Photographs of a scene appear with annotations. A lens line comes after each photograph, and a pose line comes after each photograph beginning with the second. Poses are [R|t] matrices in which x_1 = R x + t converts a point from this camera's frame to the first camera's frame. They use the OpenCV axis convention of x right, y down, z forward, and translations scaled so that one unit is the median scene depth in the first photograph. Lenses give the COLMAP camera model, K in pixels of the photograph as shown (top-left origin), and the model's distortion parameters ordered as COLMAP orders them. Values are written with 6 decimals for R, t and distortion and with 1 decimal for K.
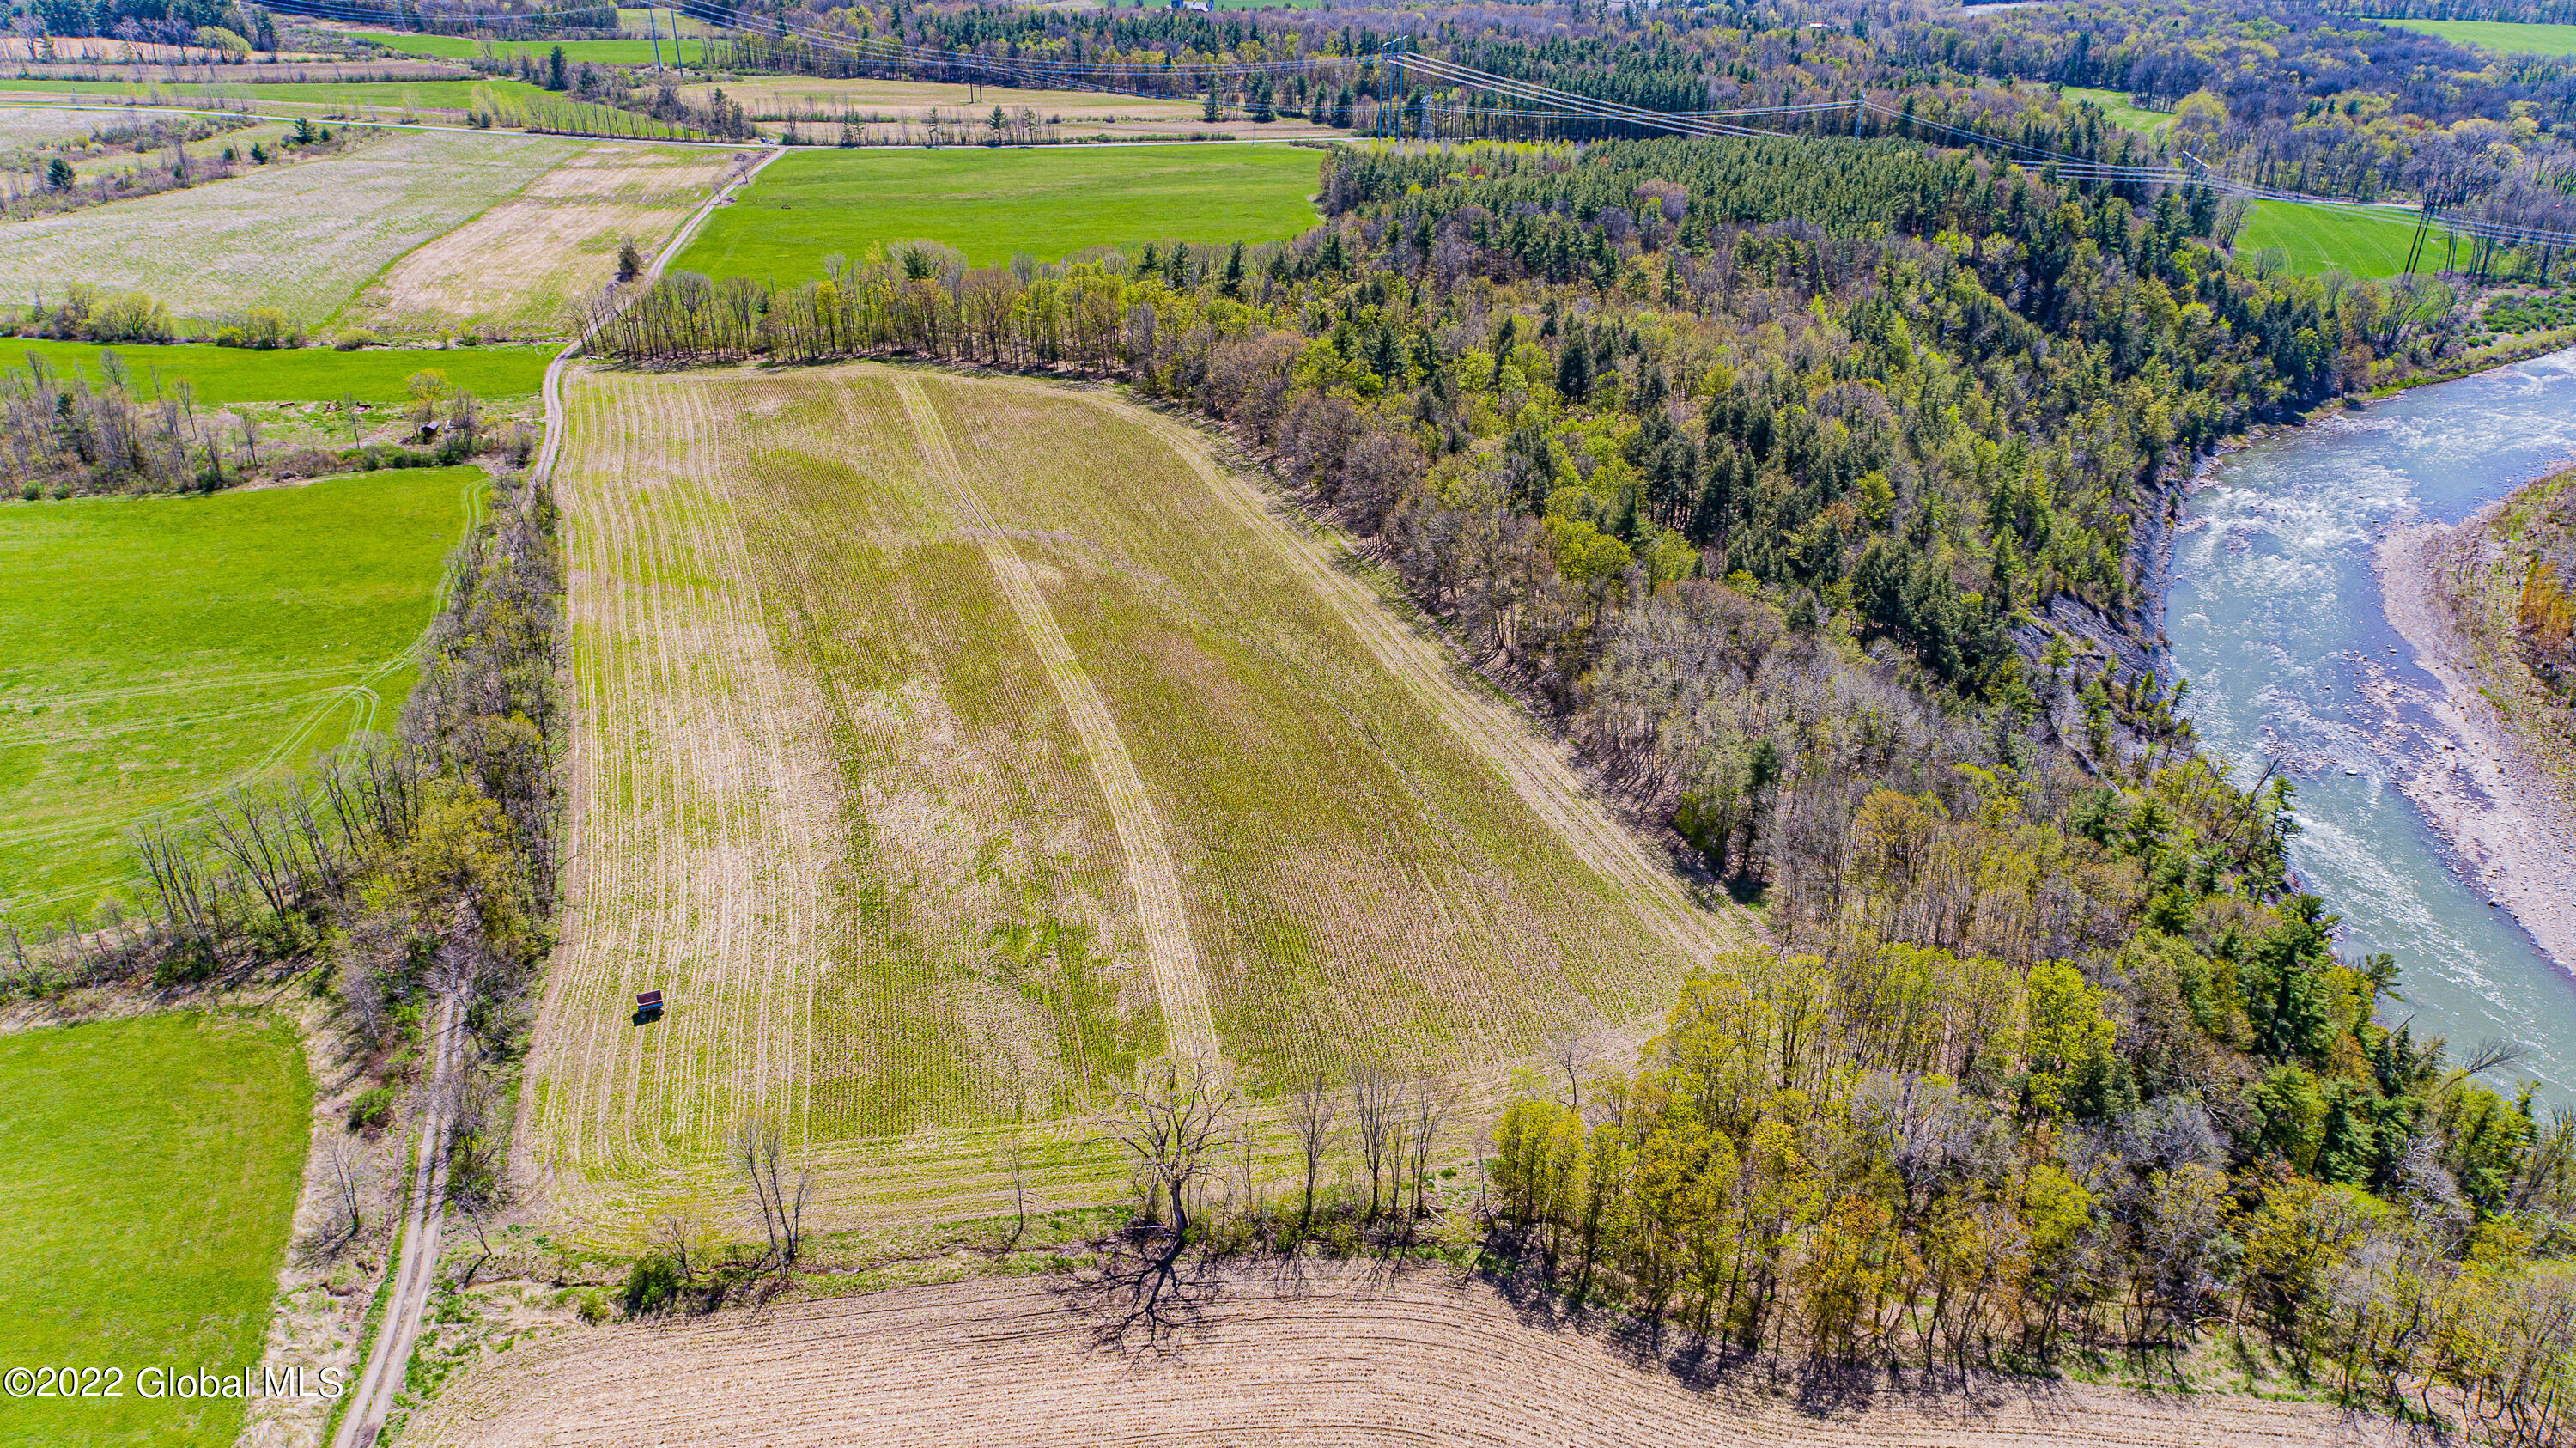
lens RADIAL K [[1728.3, 0, 1285.7], [0, 1728.3, 713.6], [0, 0, 1]] dist [0.014381, 0.013850]
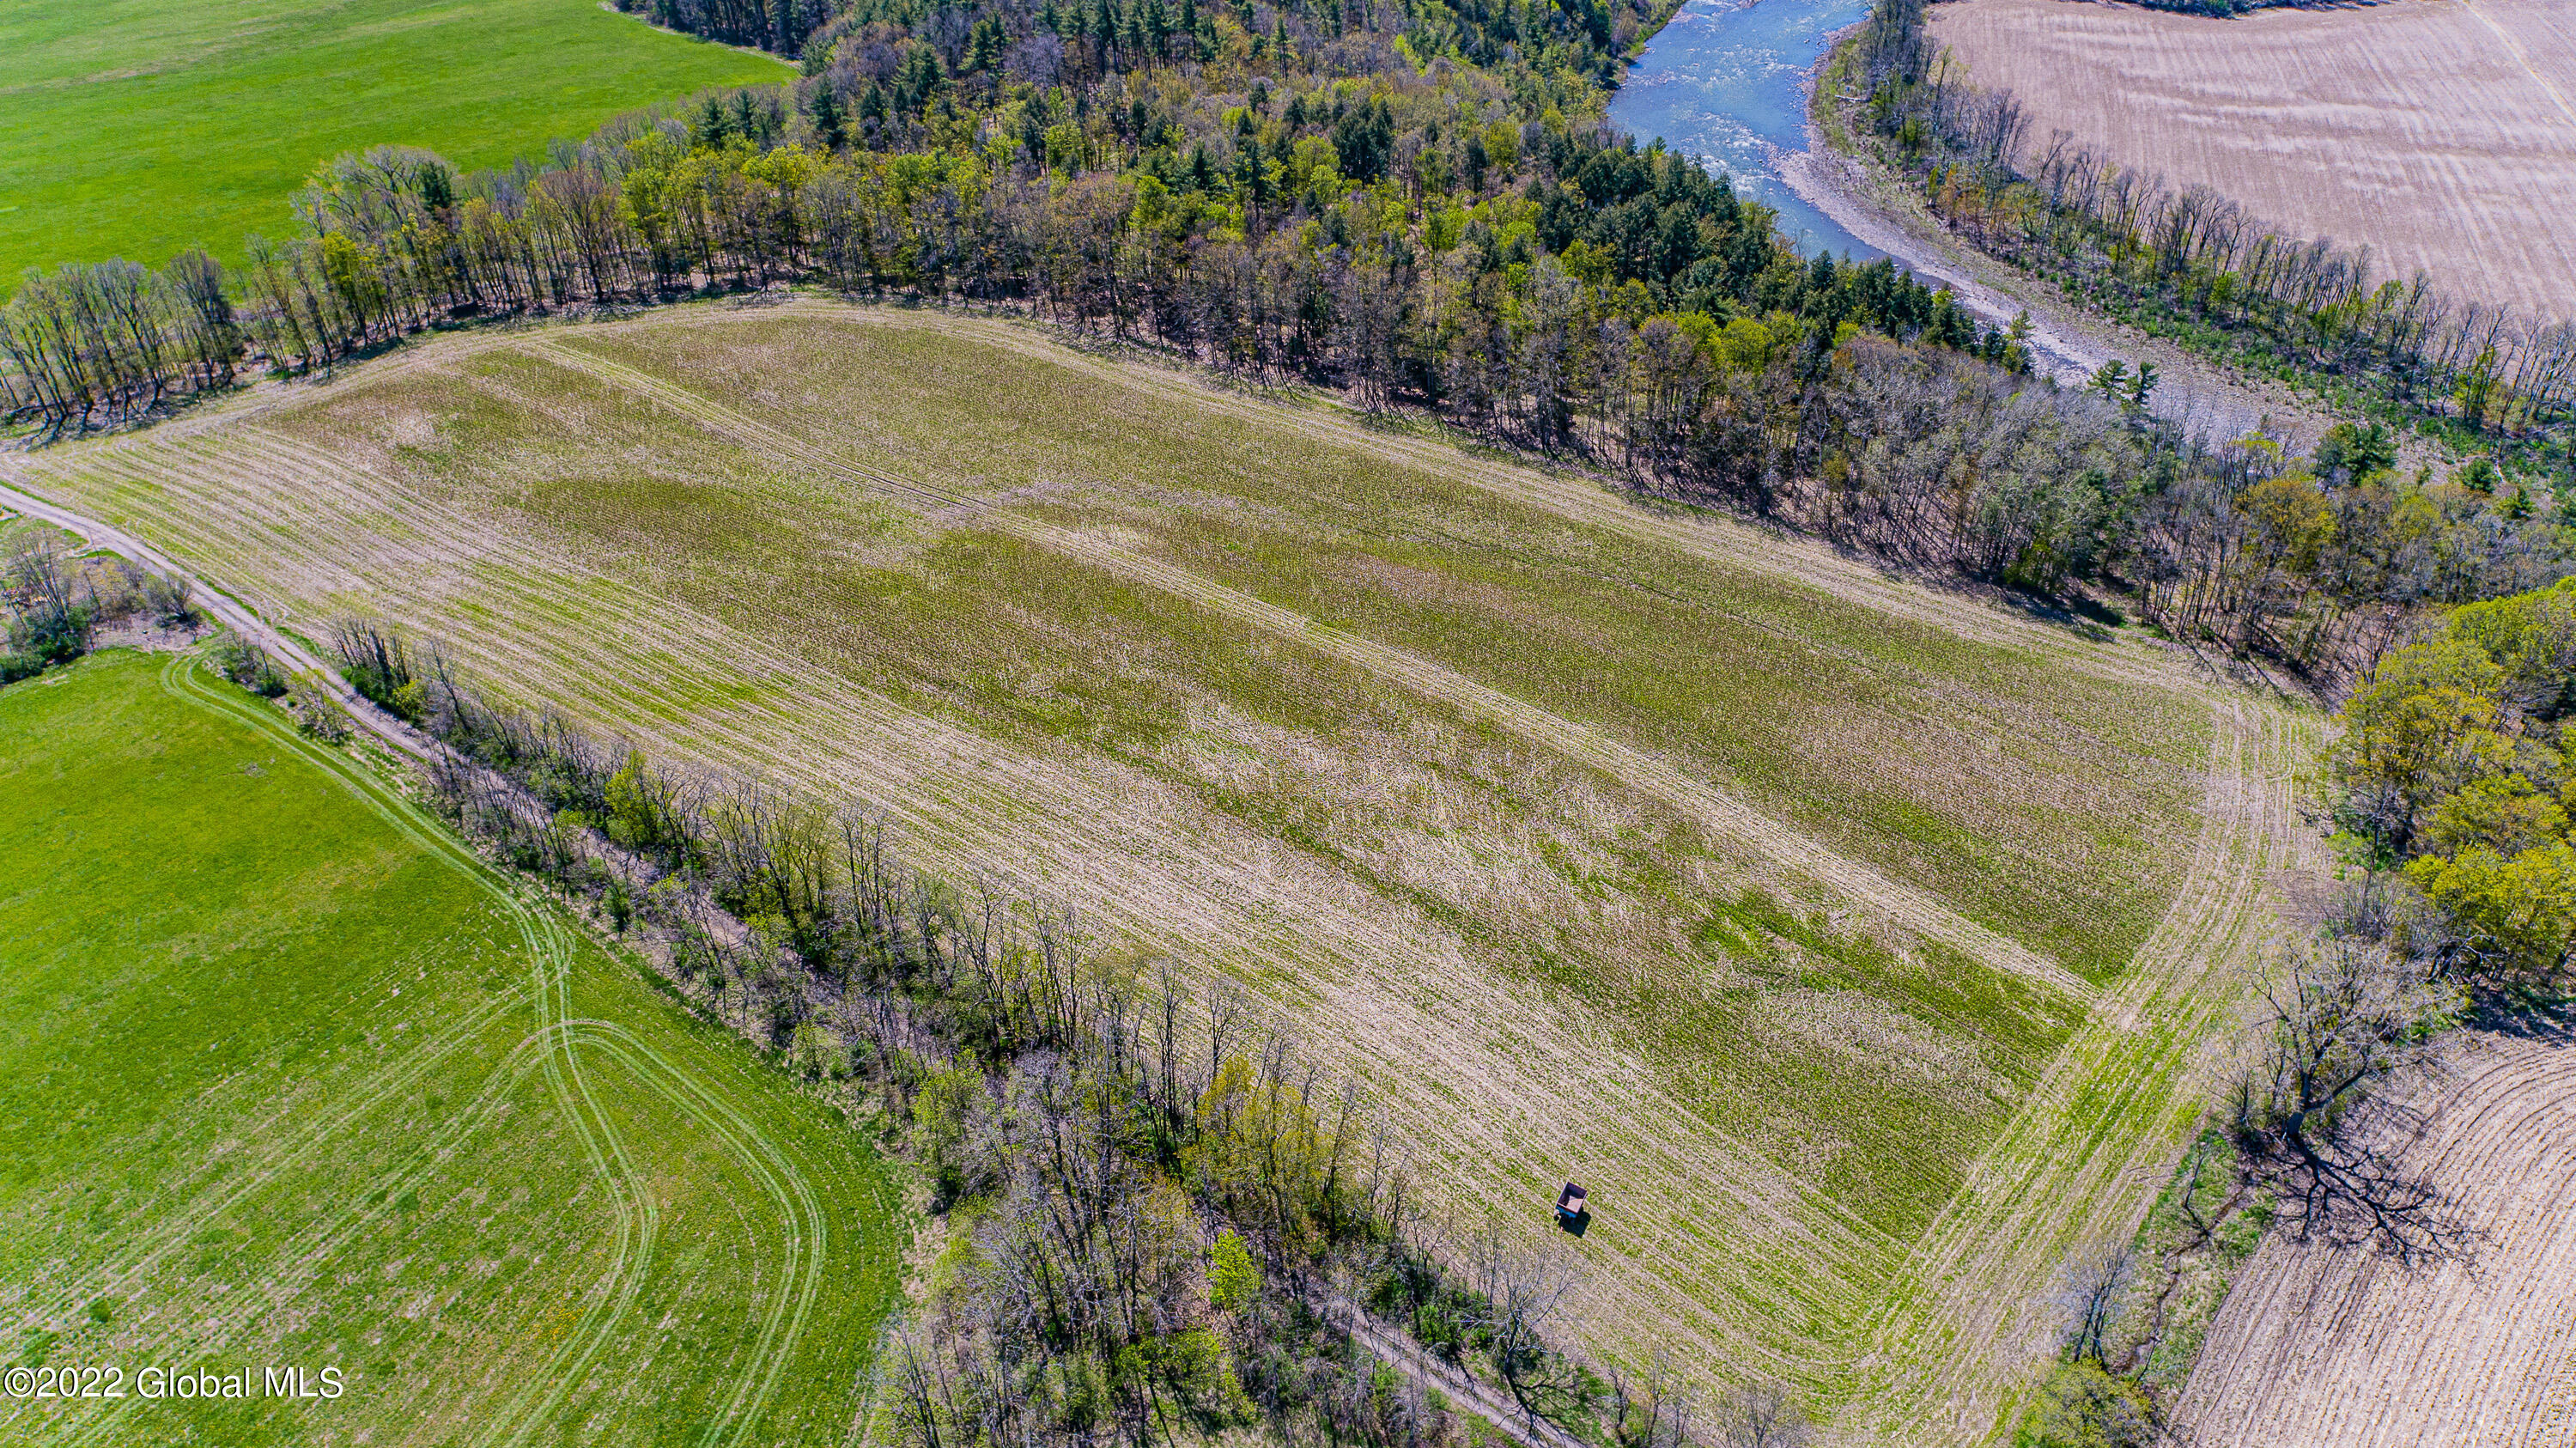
lens RADIAL K [[1727.2, 0, 1295.0], [0, 1727.2, 724.0], [0, 0, 1]] dist [0.015054, 0.013250]
pose [[0.794377, -0.352264, 0.494848, -0.545556], [0.277897, 0.935172, 0.219607, -0.165621], [-0.540128, -0.036934, 0.840772, 0.303068]]
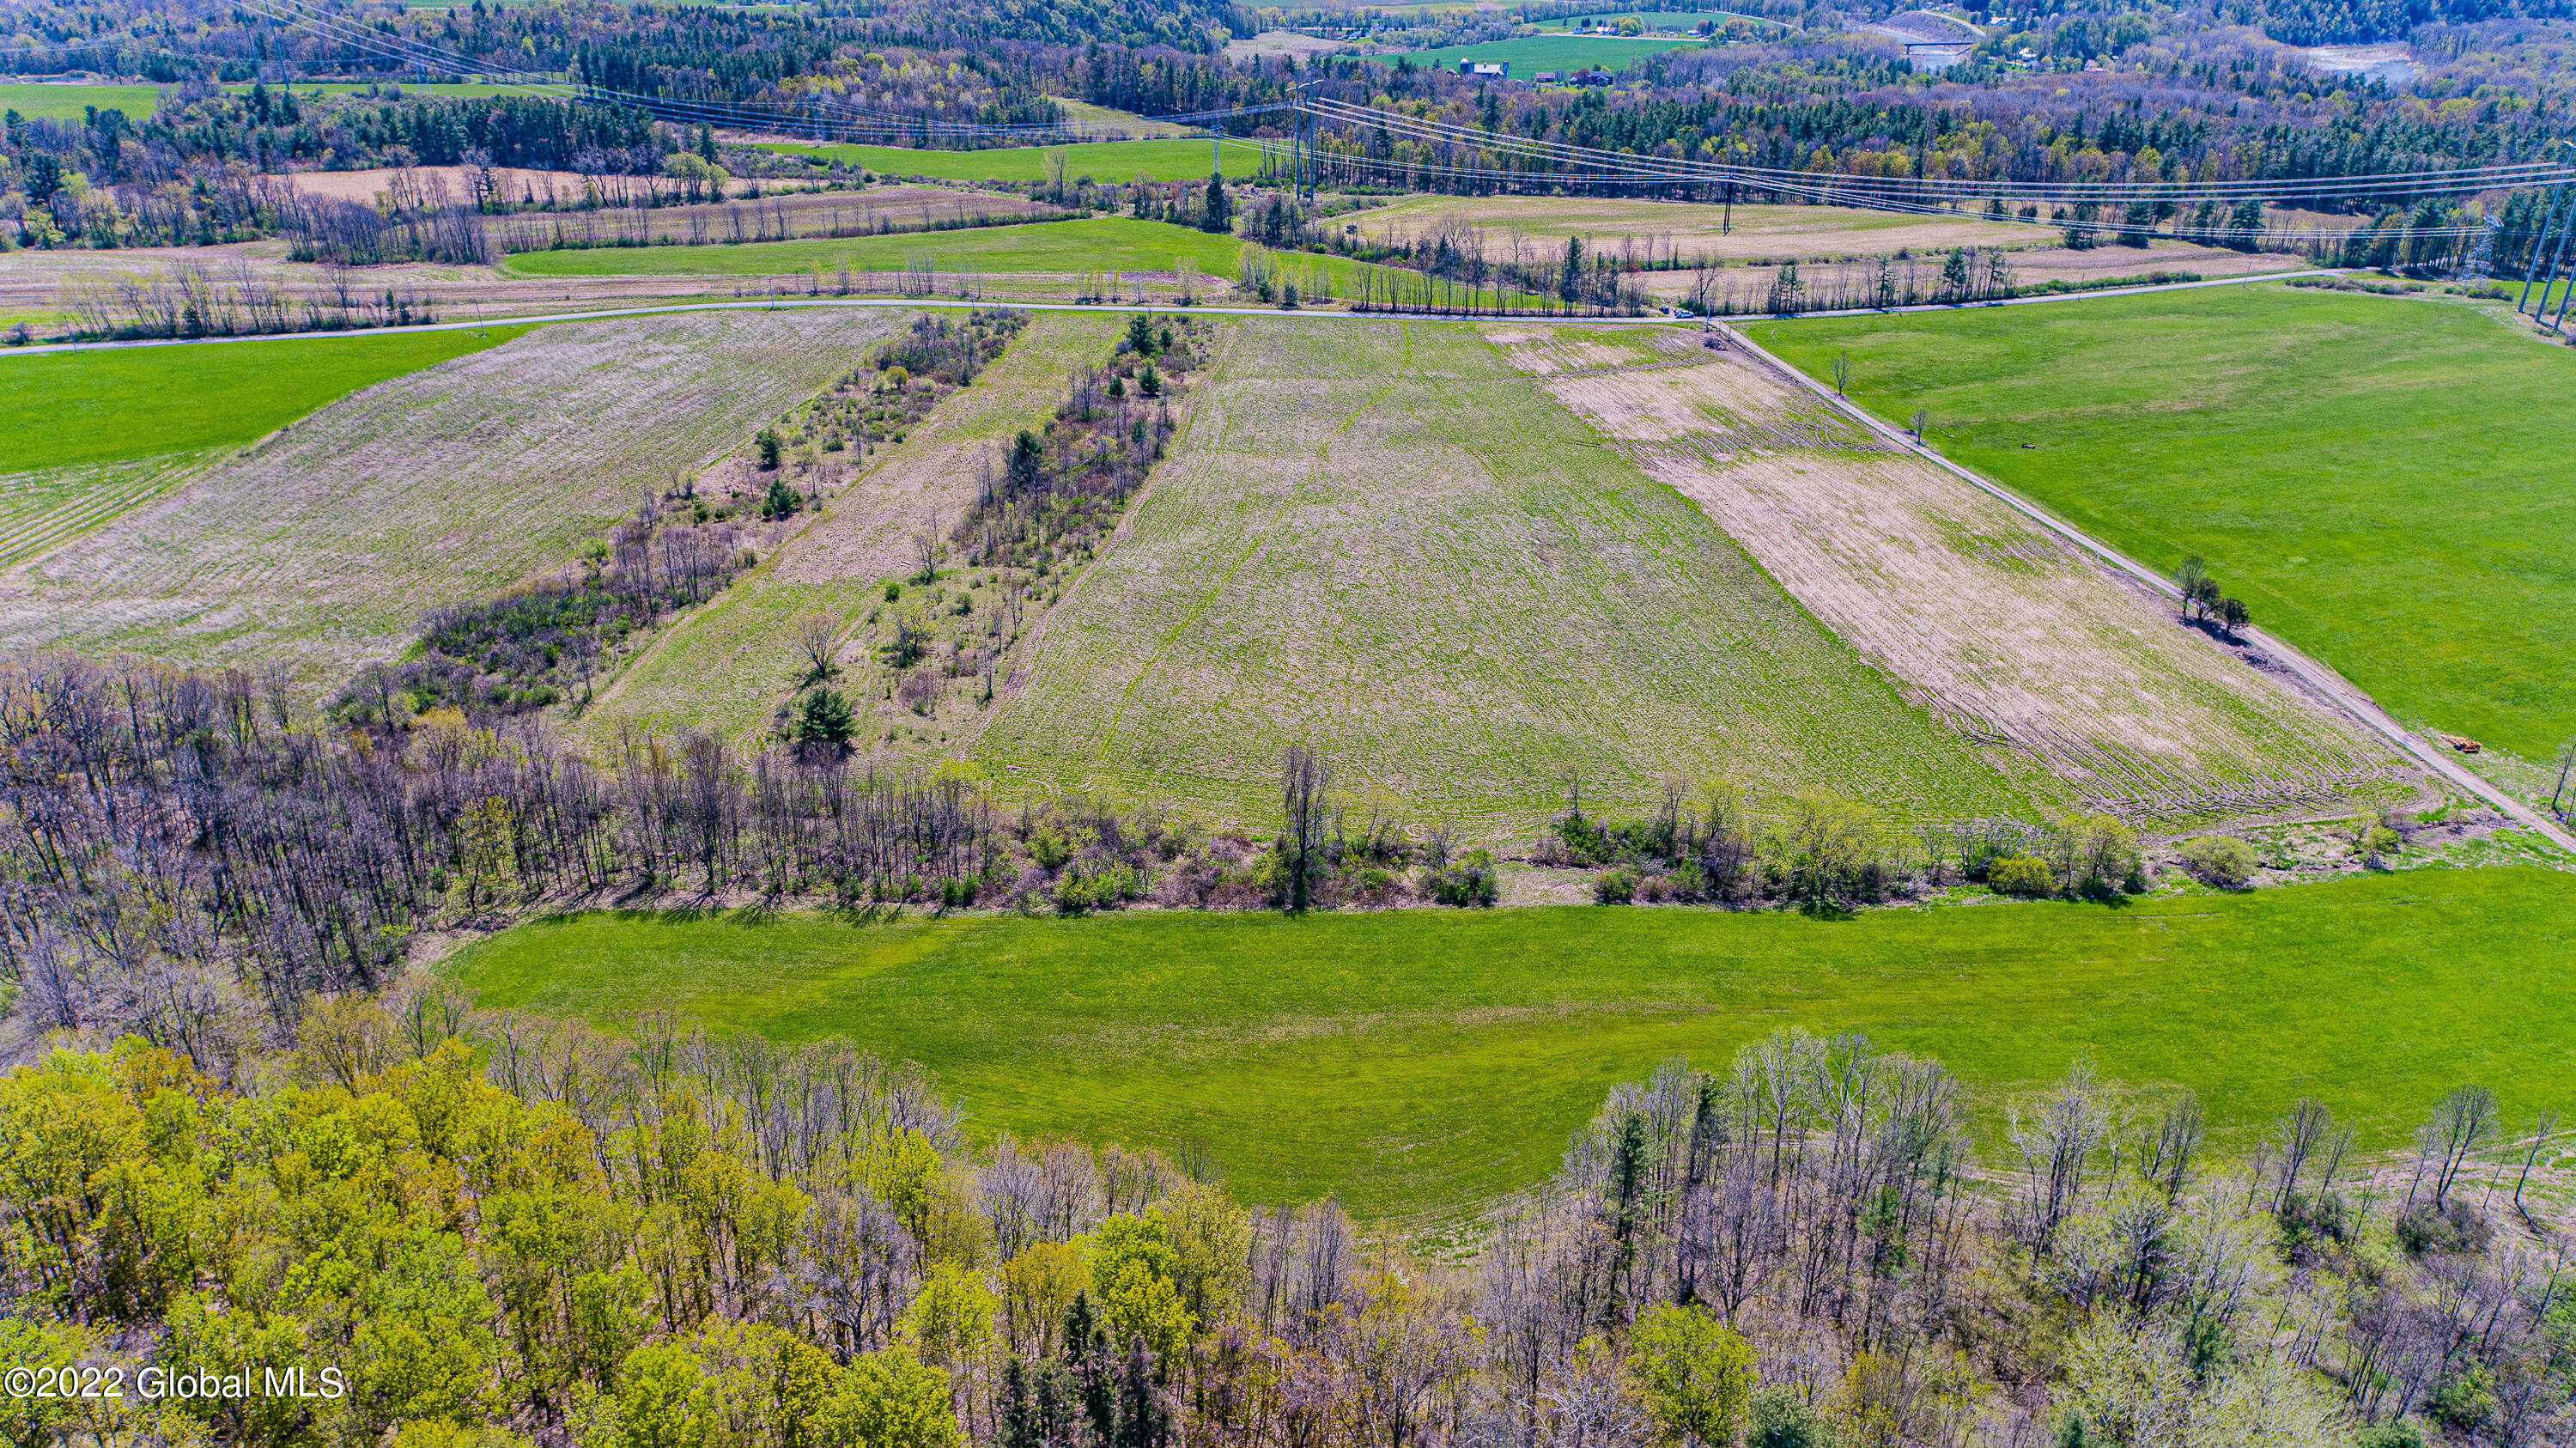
lens RADIAL K [[1728.3, 0, 1285.7], [0, 1728.3, 713.6], [0, 0, 1]] dist [0.014381, 0.013850]
pose [[0.996377, -0.043031, 0.073355, -1.268095], [0.044349, 0.998881, -0.016436, -0.391170], [-0.072566, 0.019630, 0.997170, 0.744496]]
